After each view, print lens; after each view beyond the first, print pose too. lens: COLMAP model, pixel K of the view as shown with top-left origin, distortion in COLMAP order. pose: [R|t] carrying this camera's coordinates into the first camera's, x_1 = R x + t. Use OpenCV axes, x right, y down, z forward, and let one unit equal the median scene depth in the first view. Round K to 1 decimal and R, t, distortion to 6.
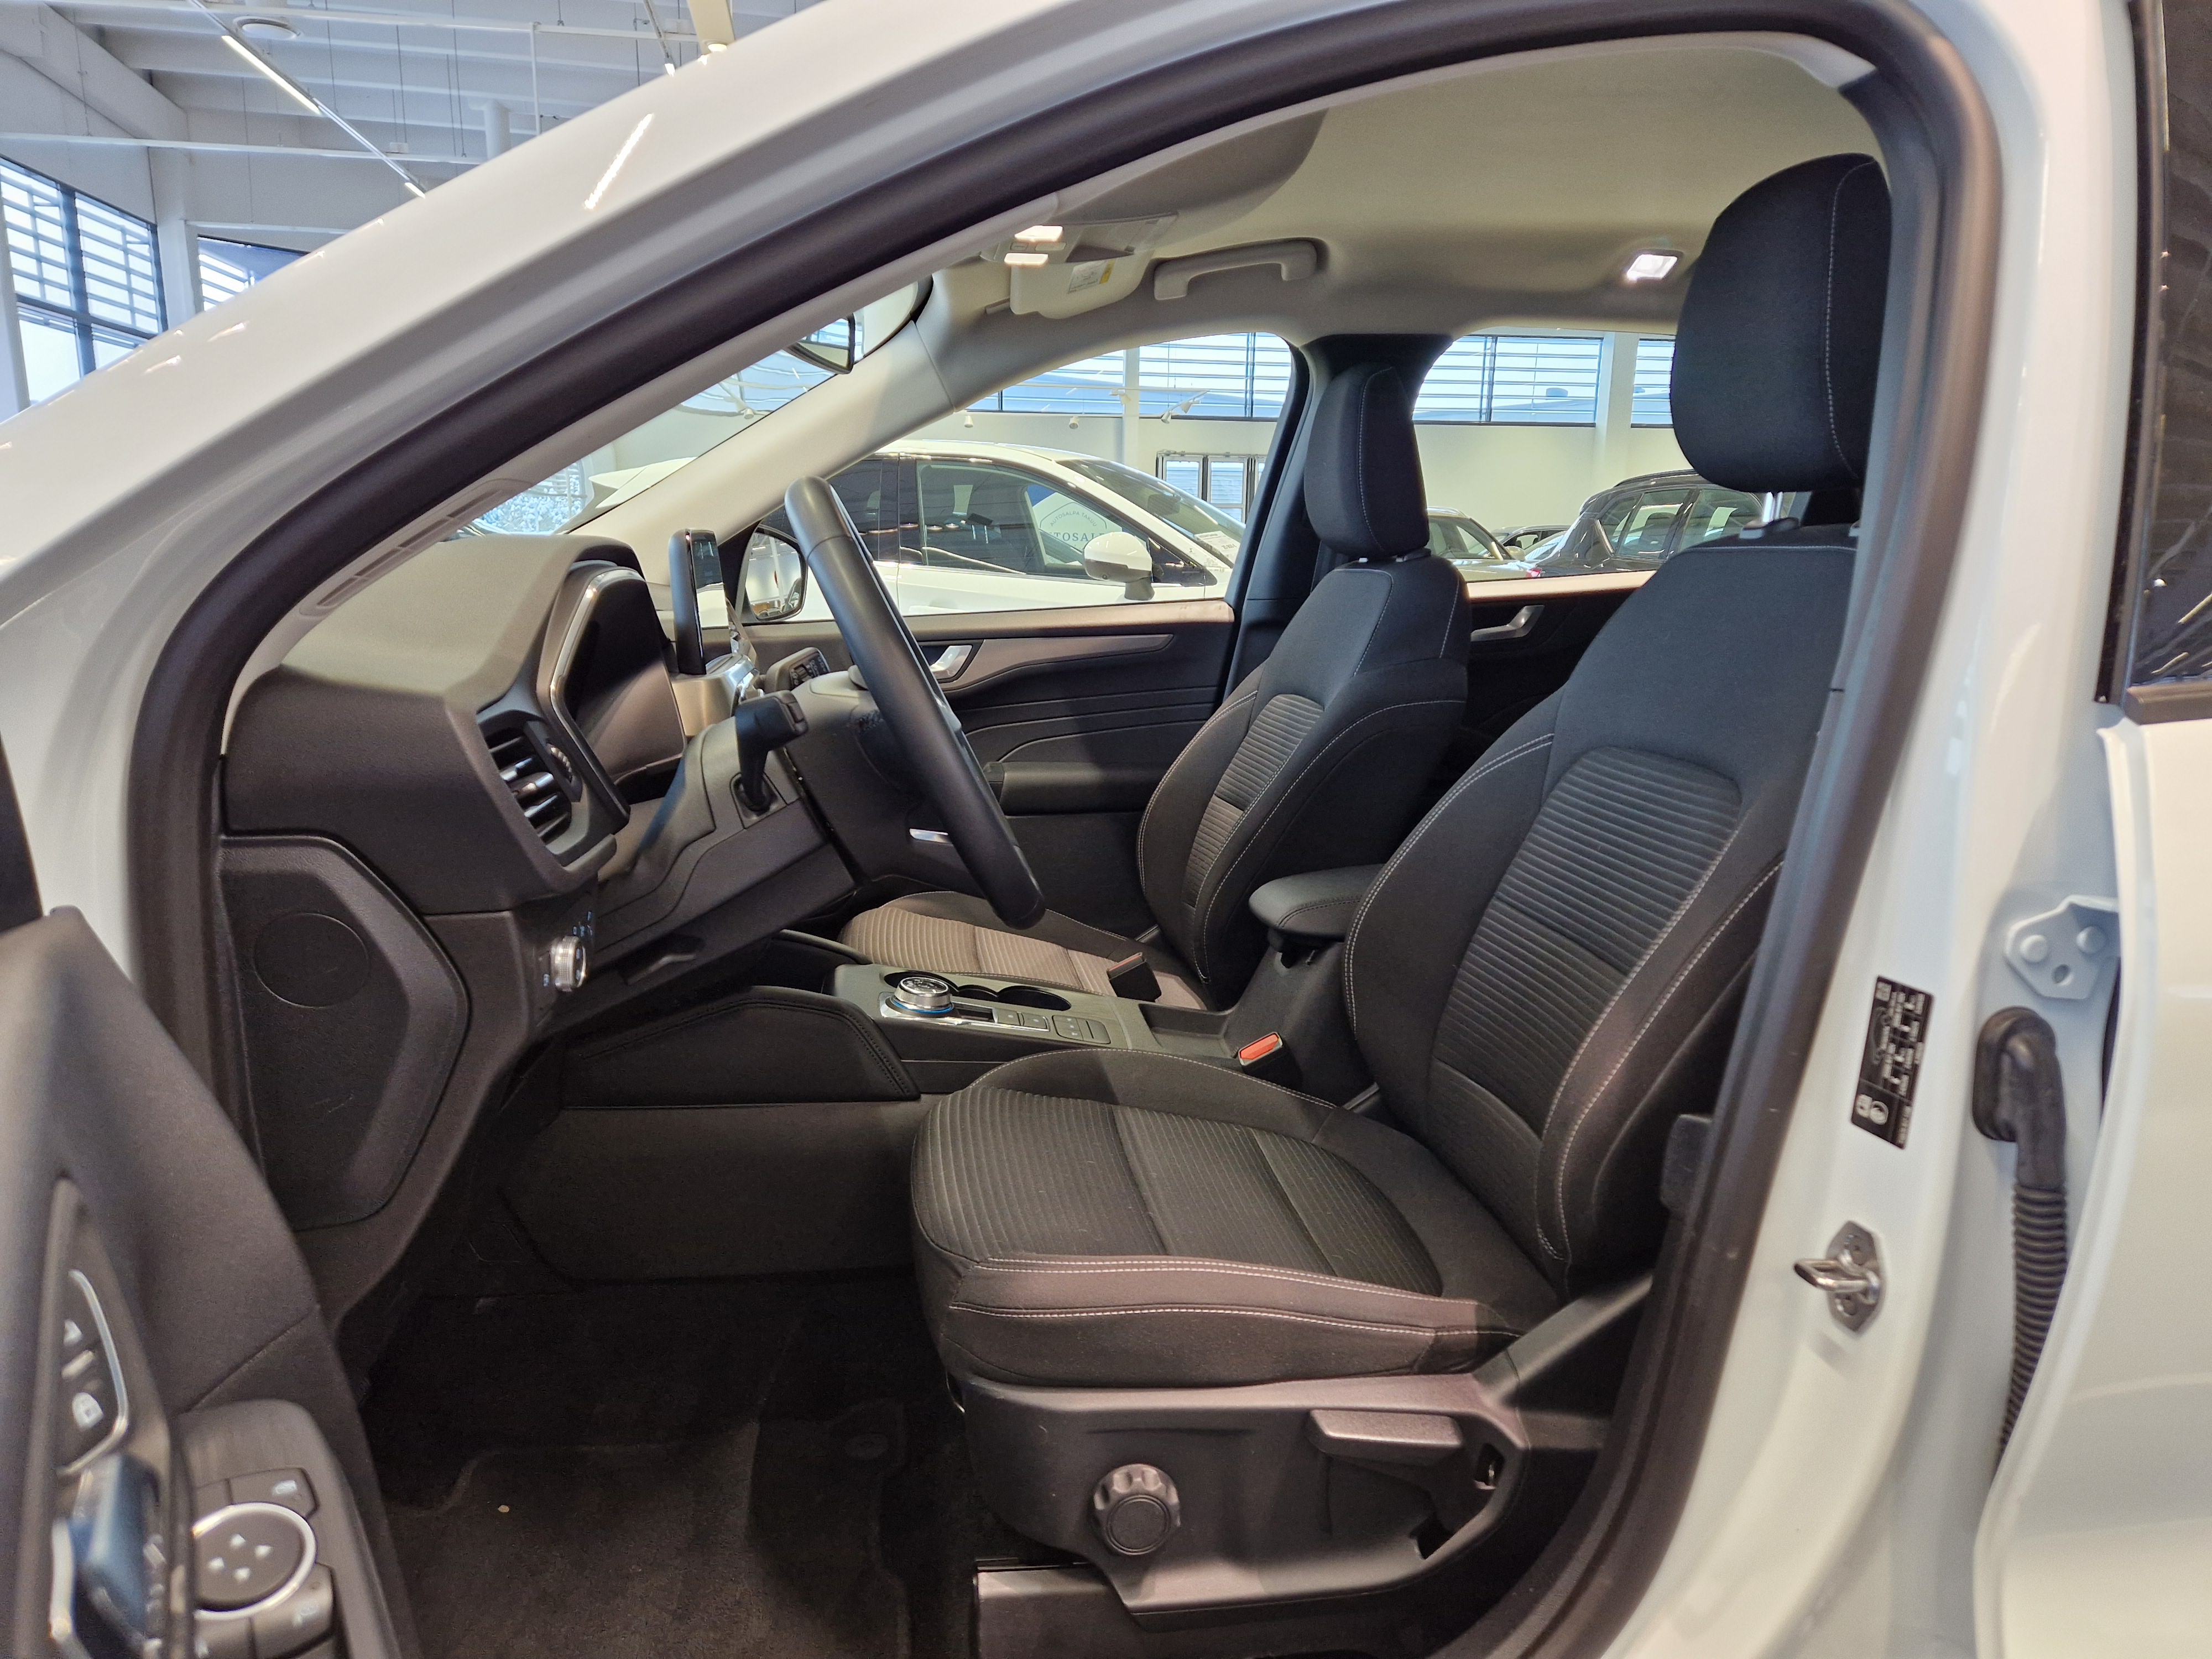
lens RADIAL K [[1494.5, 0, 1114.9], [0, 1494.5, 847.3], [0, 0, 1]] dist [0.074993, -0.074066]
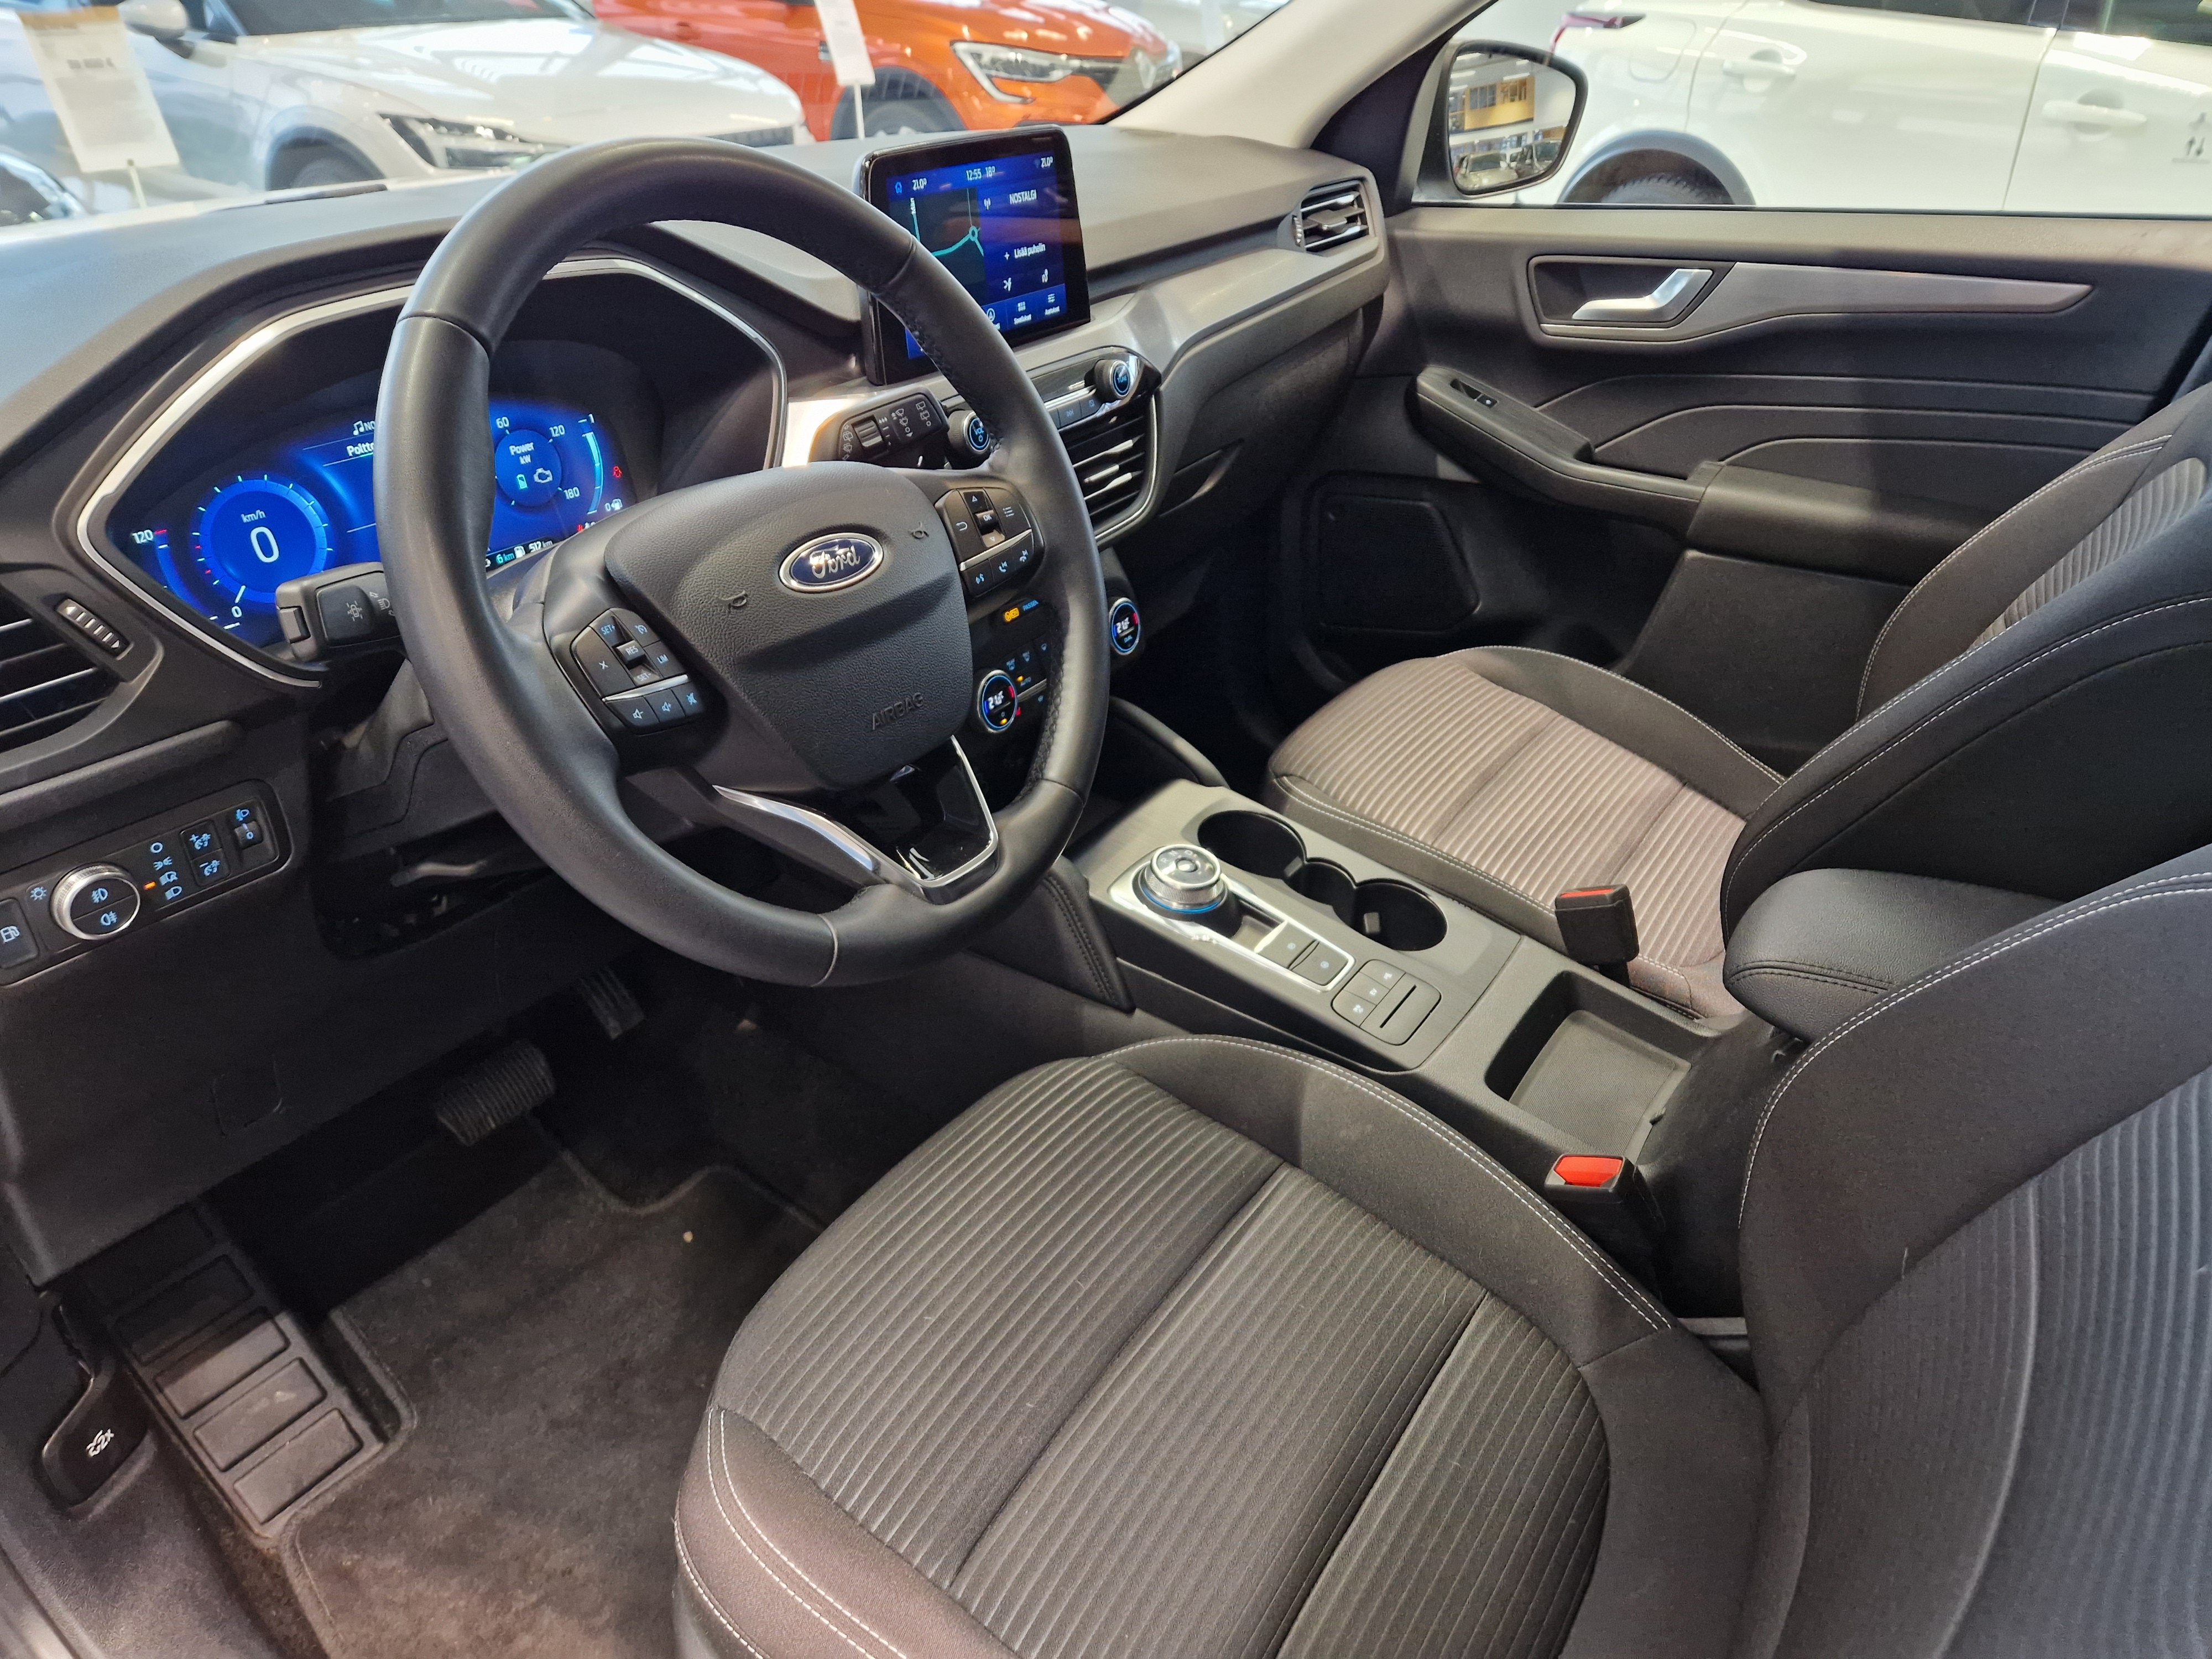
lens RADIAL K [[1476.5, 0, 1119.2], [0, 1476.5, 873.3], [0, 0, 1]] dist [0.068252, -0.060705]
pose [[0.736303, 0.341306, -0.584267, 0.173958], [-0.121797, 0.916215, 0.381727, -0.112397], [0.665600, -0.209905, 0.716182, 0.329001]]
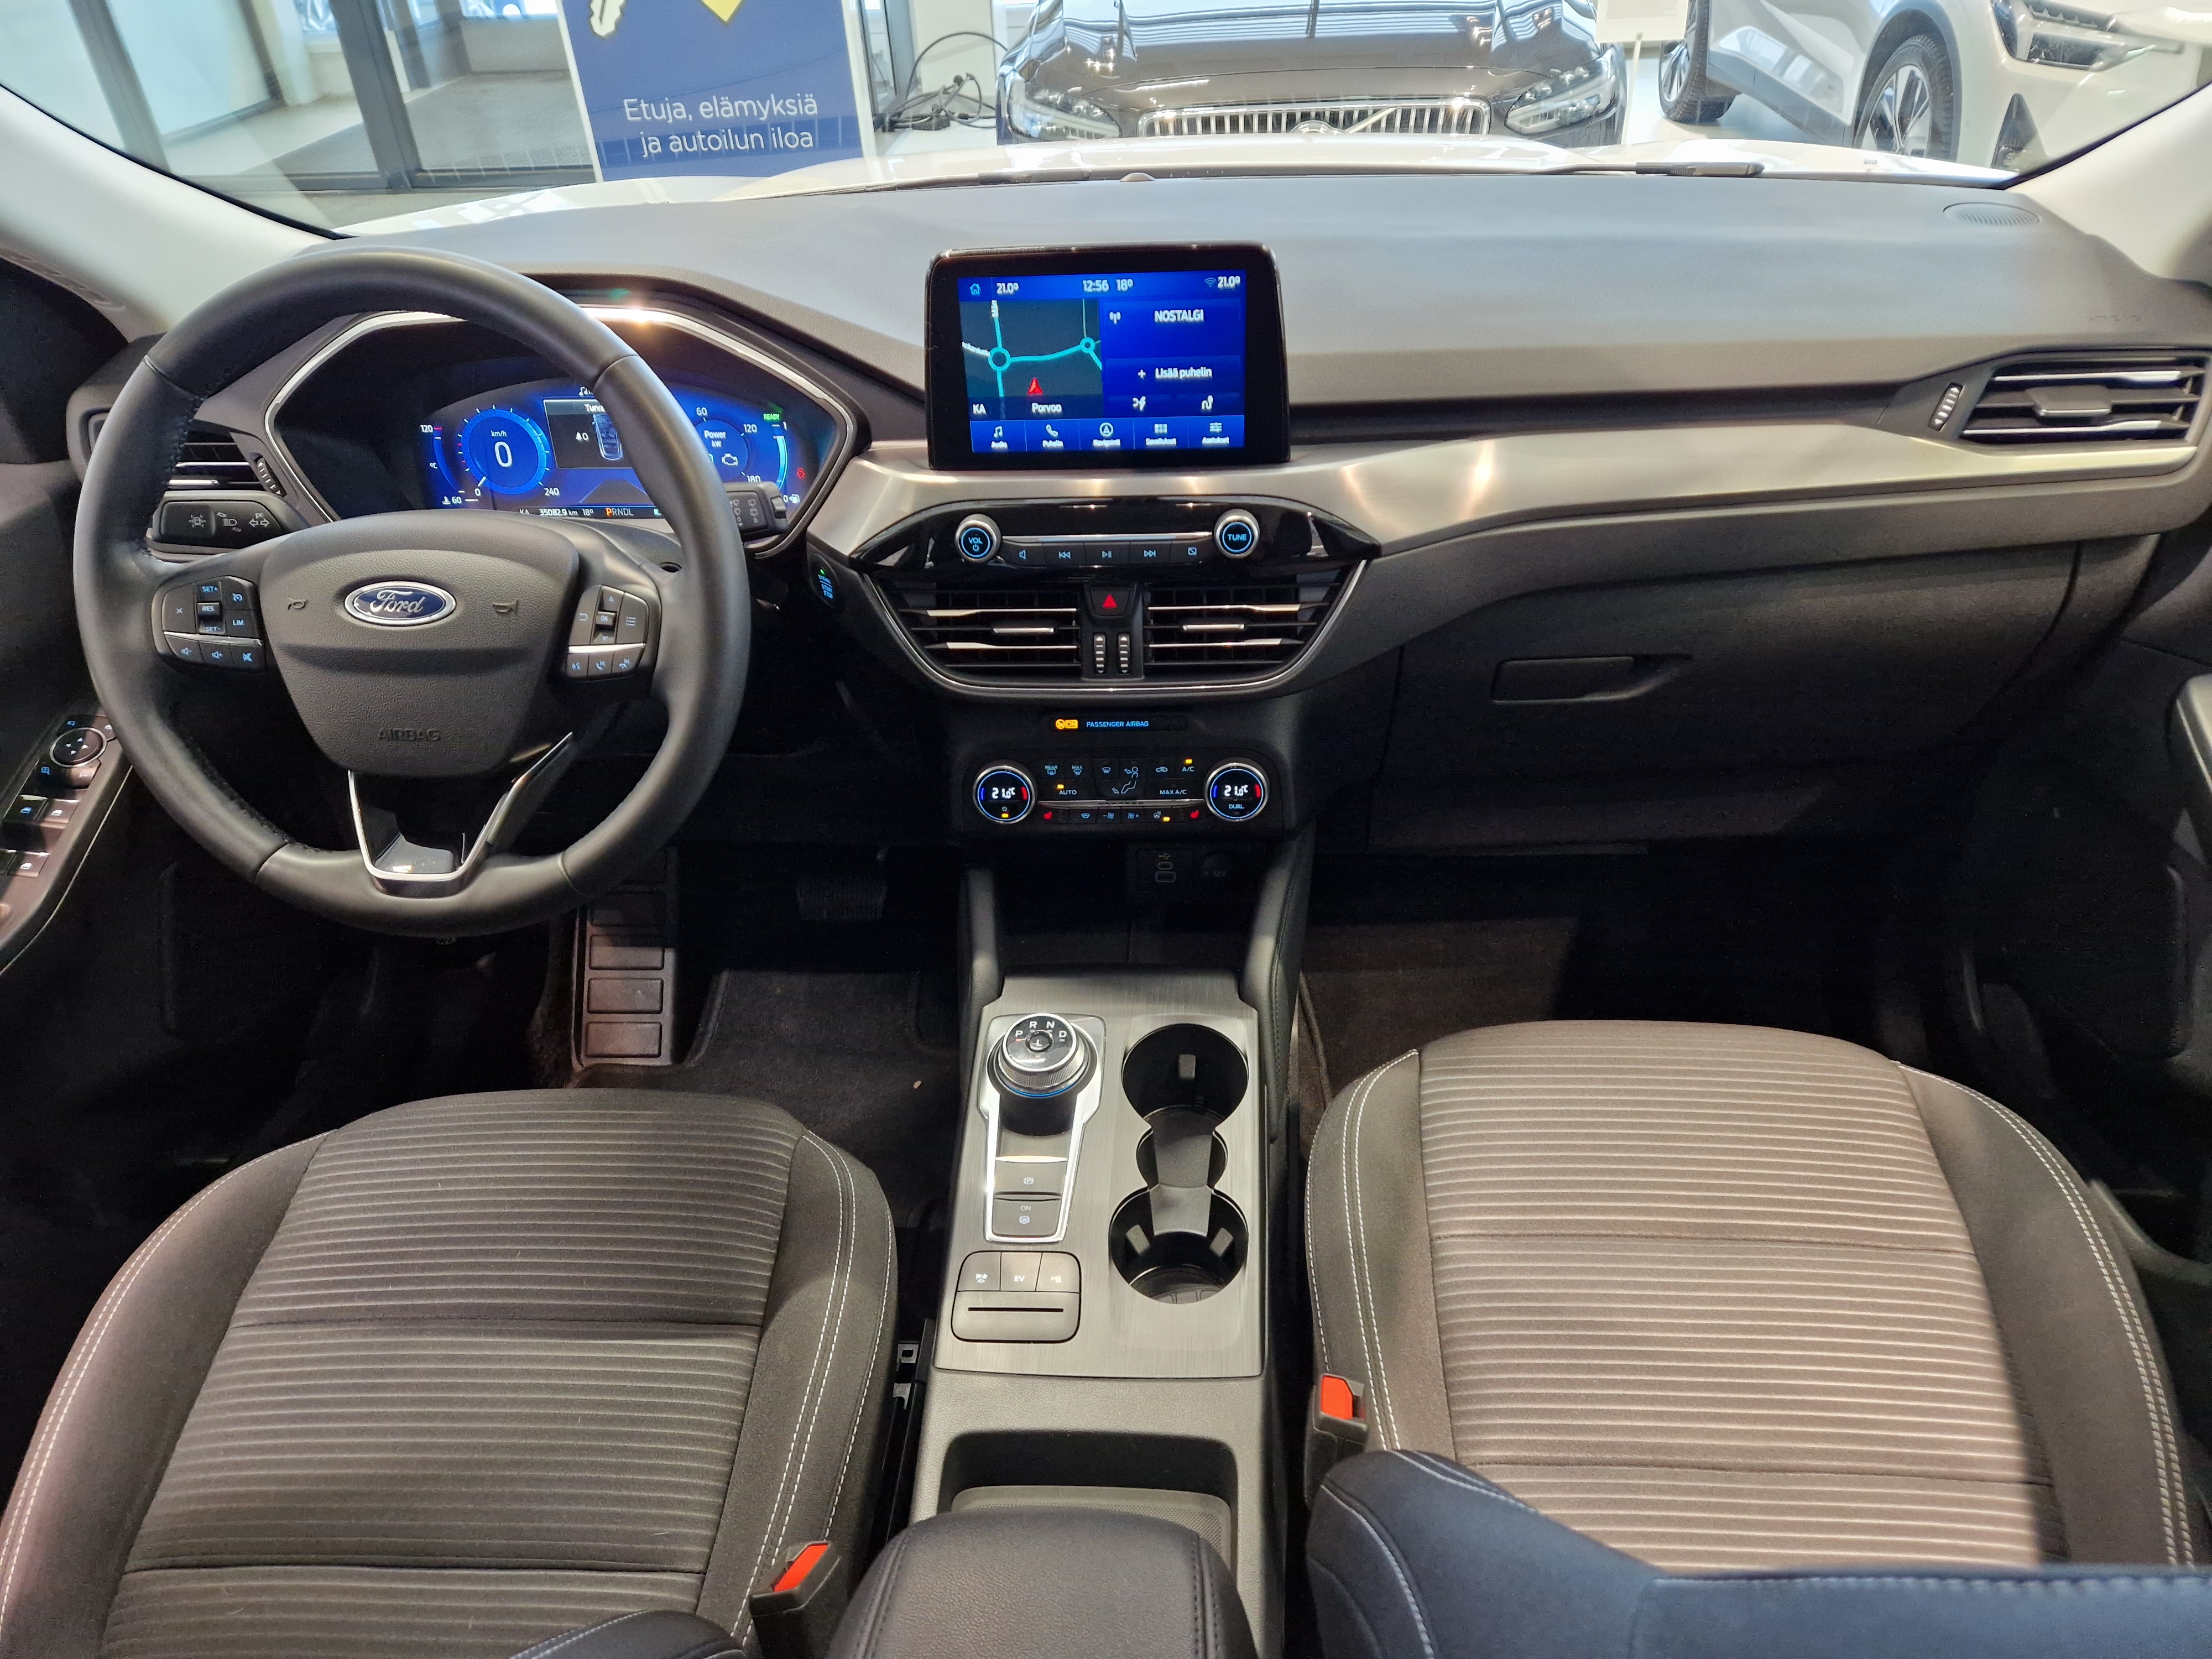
lens RADIAL K [[1449.2, 0, 1117.3], [0, 1449.2, 853.5], [0, 0, 1]] dist [0.072426, -0.045276]
pose [[-0.209699, 0.556944, -0.803642, 0.223200], [-0.156113, 0.792301, 0.589820, -0.239383], [0.965223, 0.249144, -0.079199, 0.726219]]
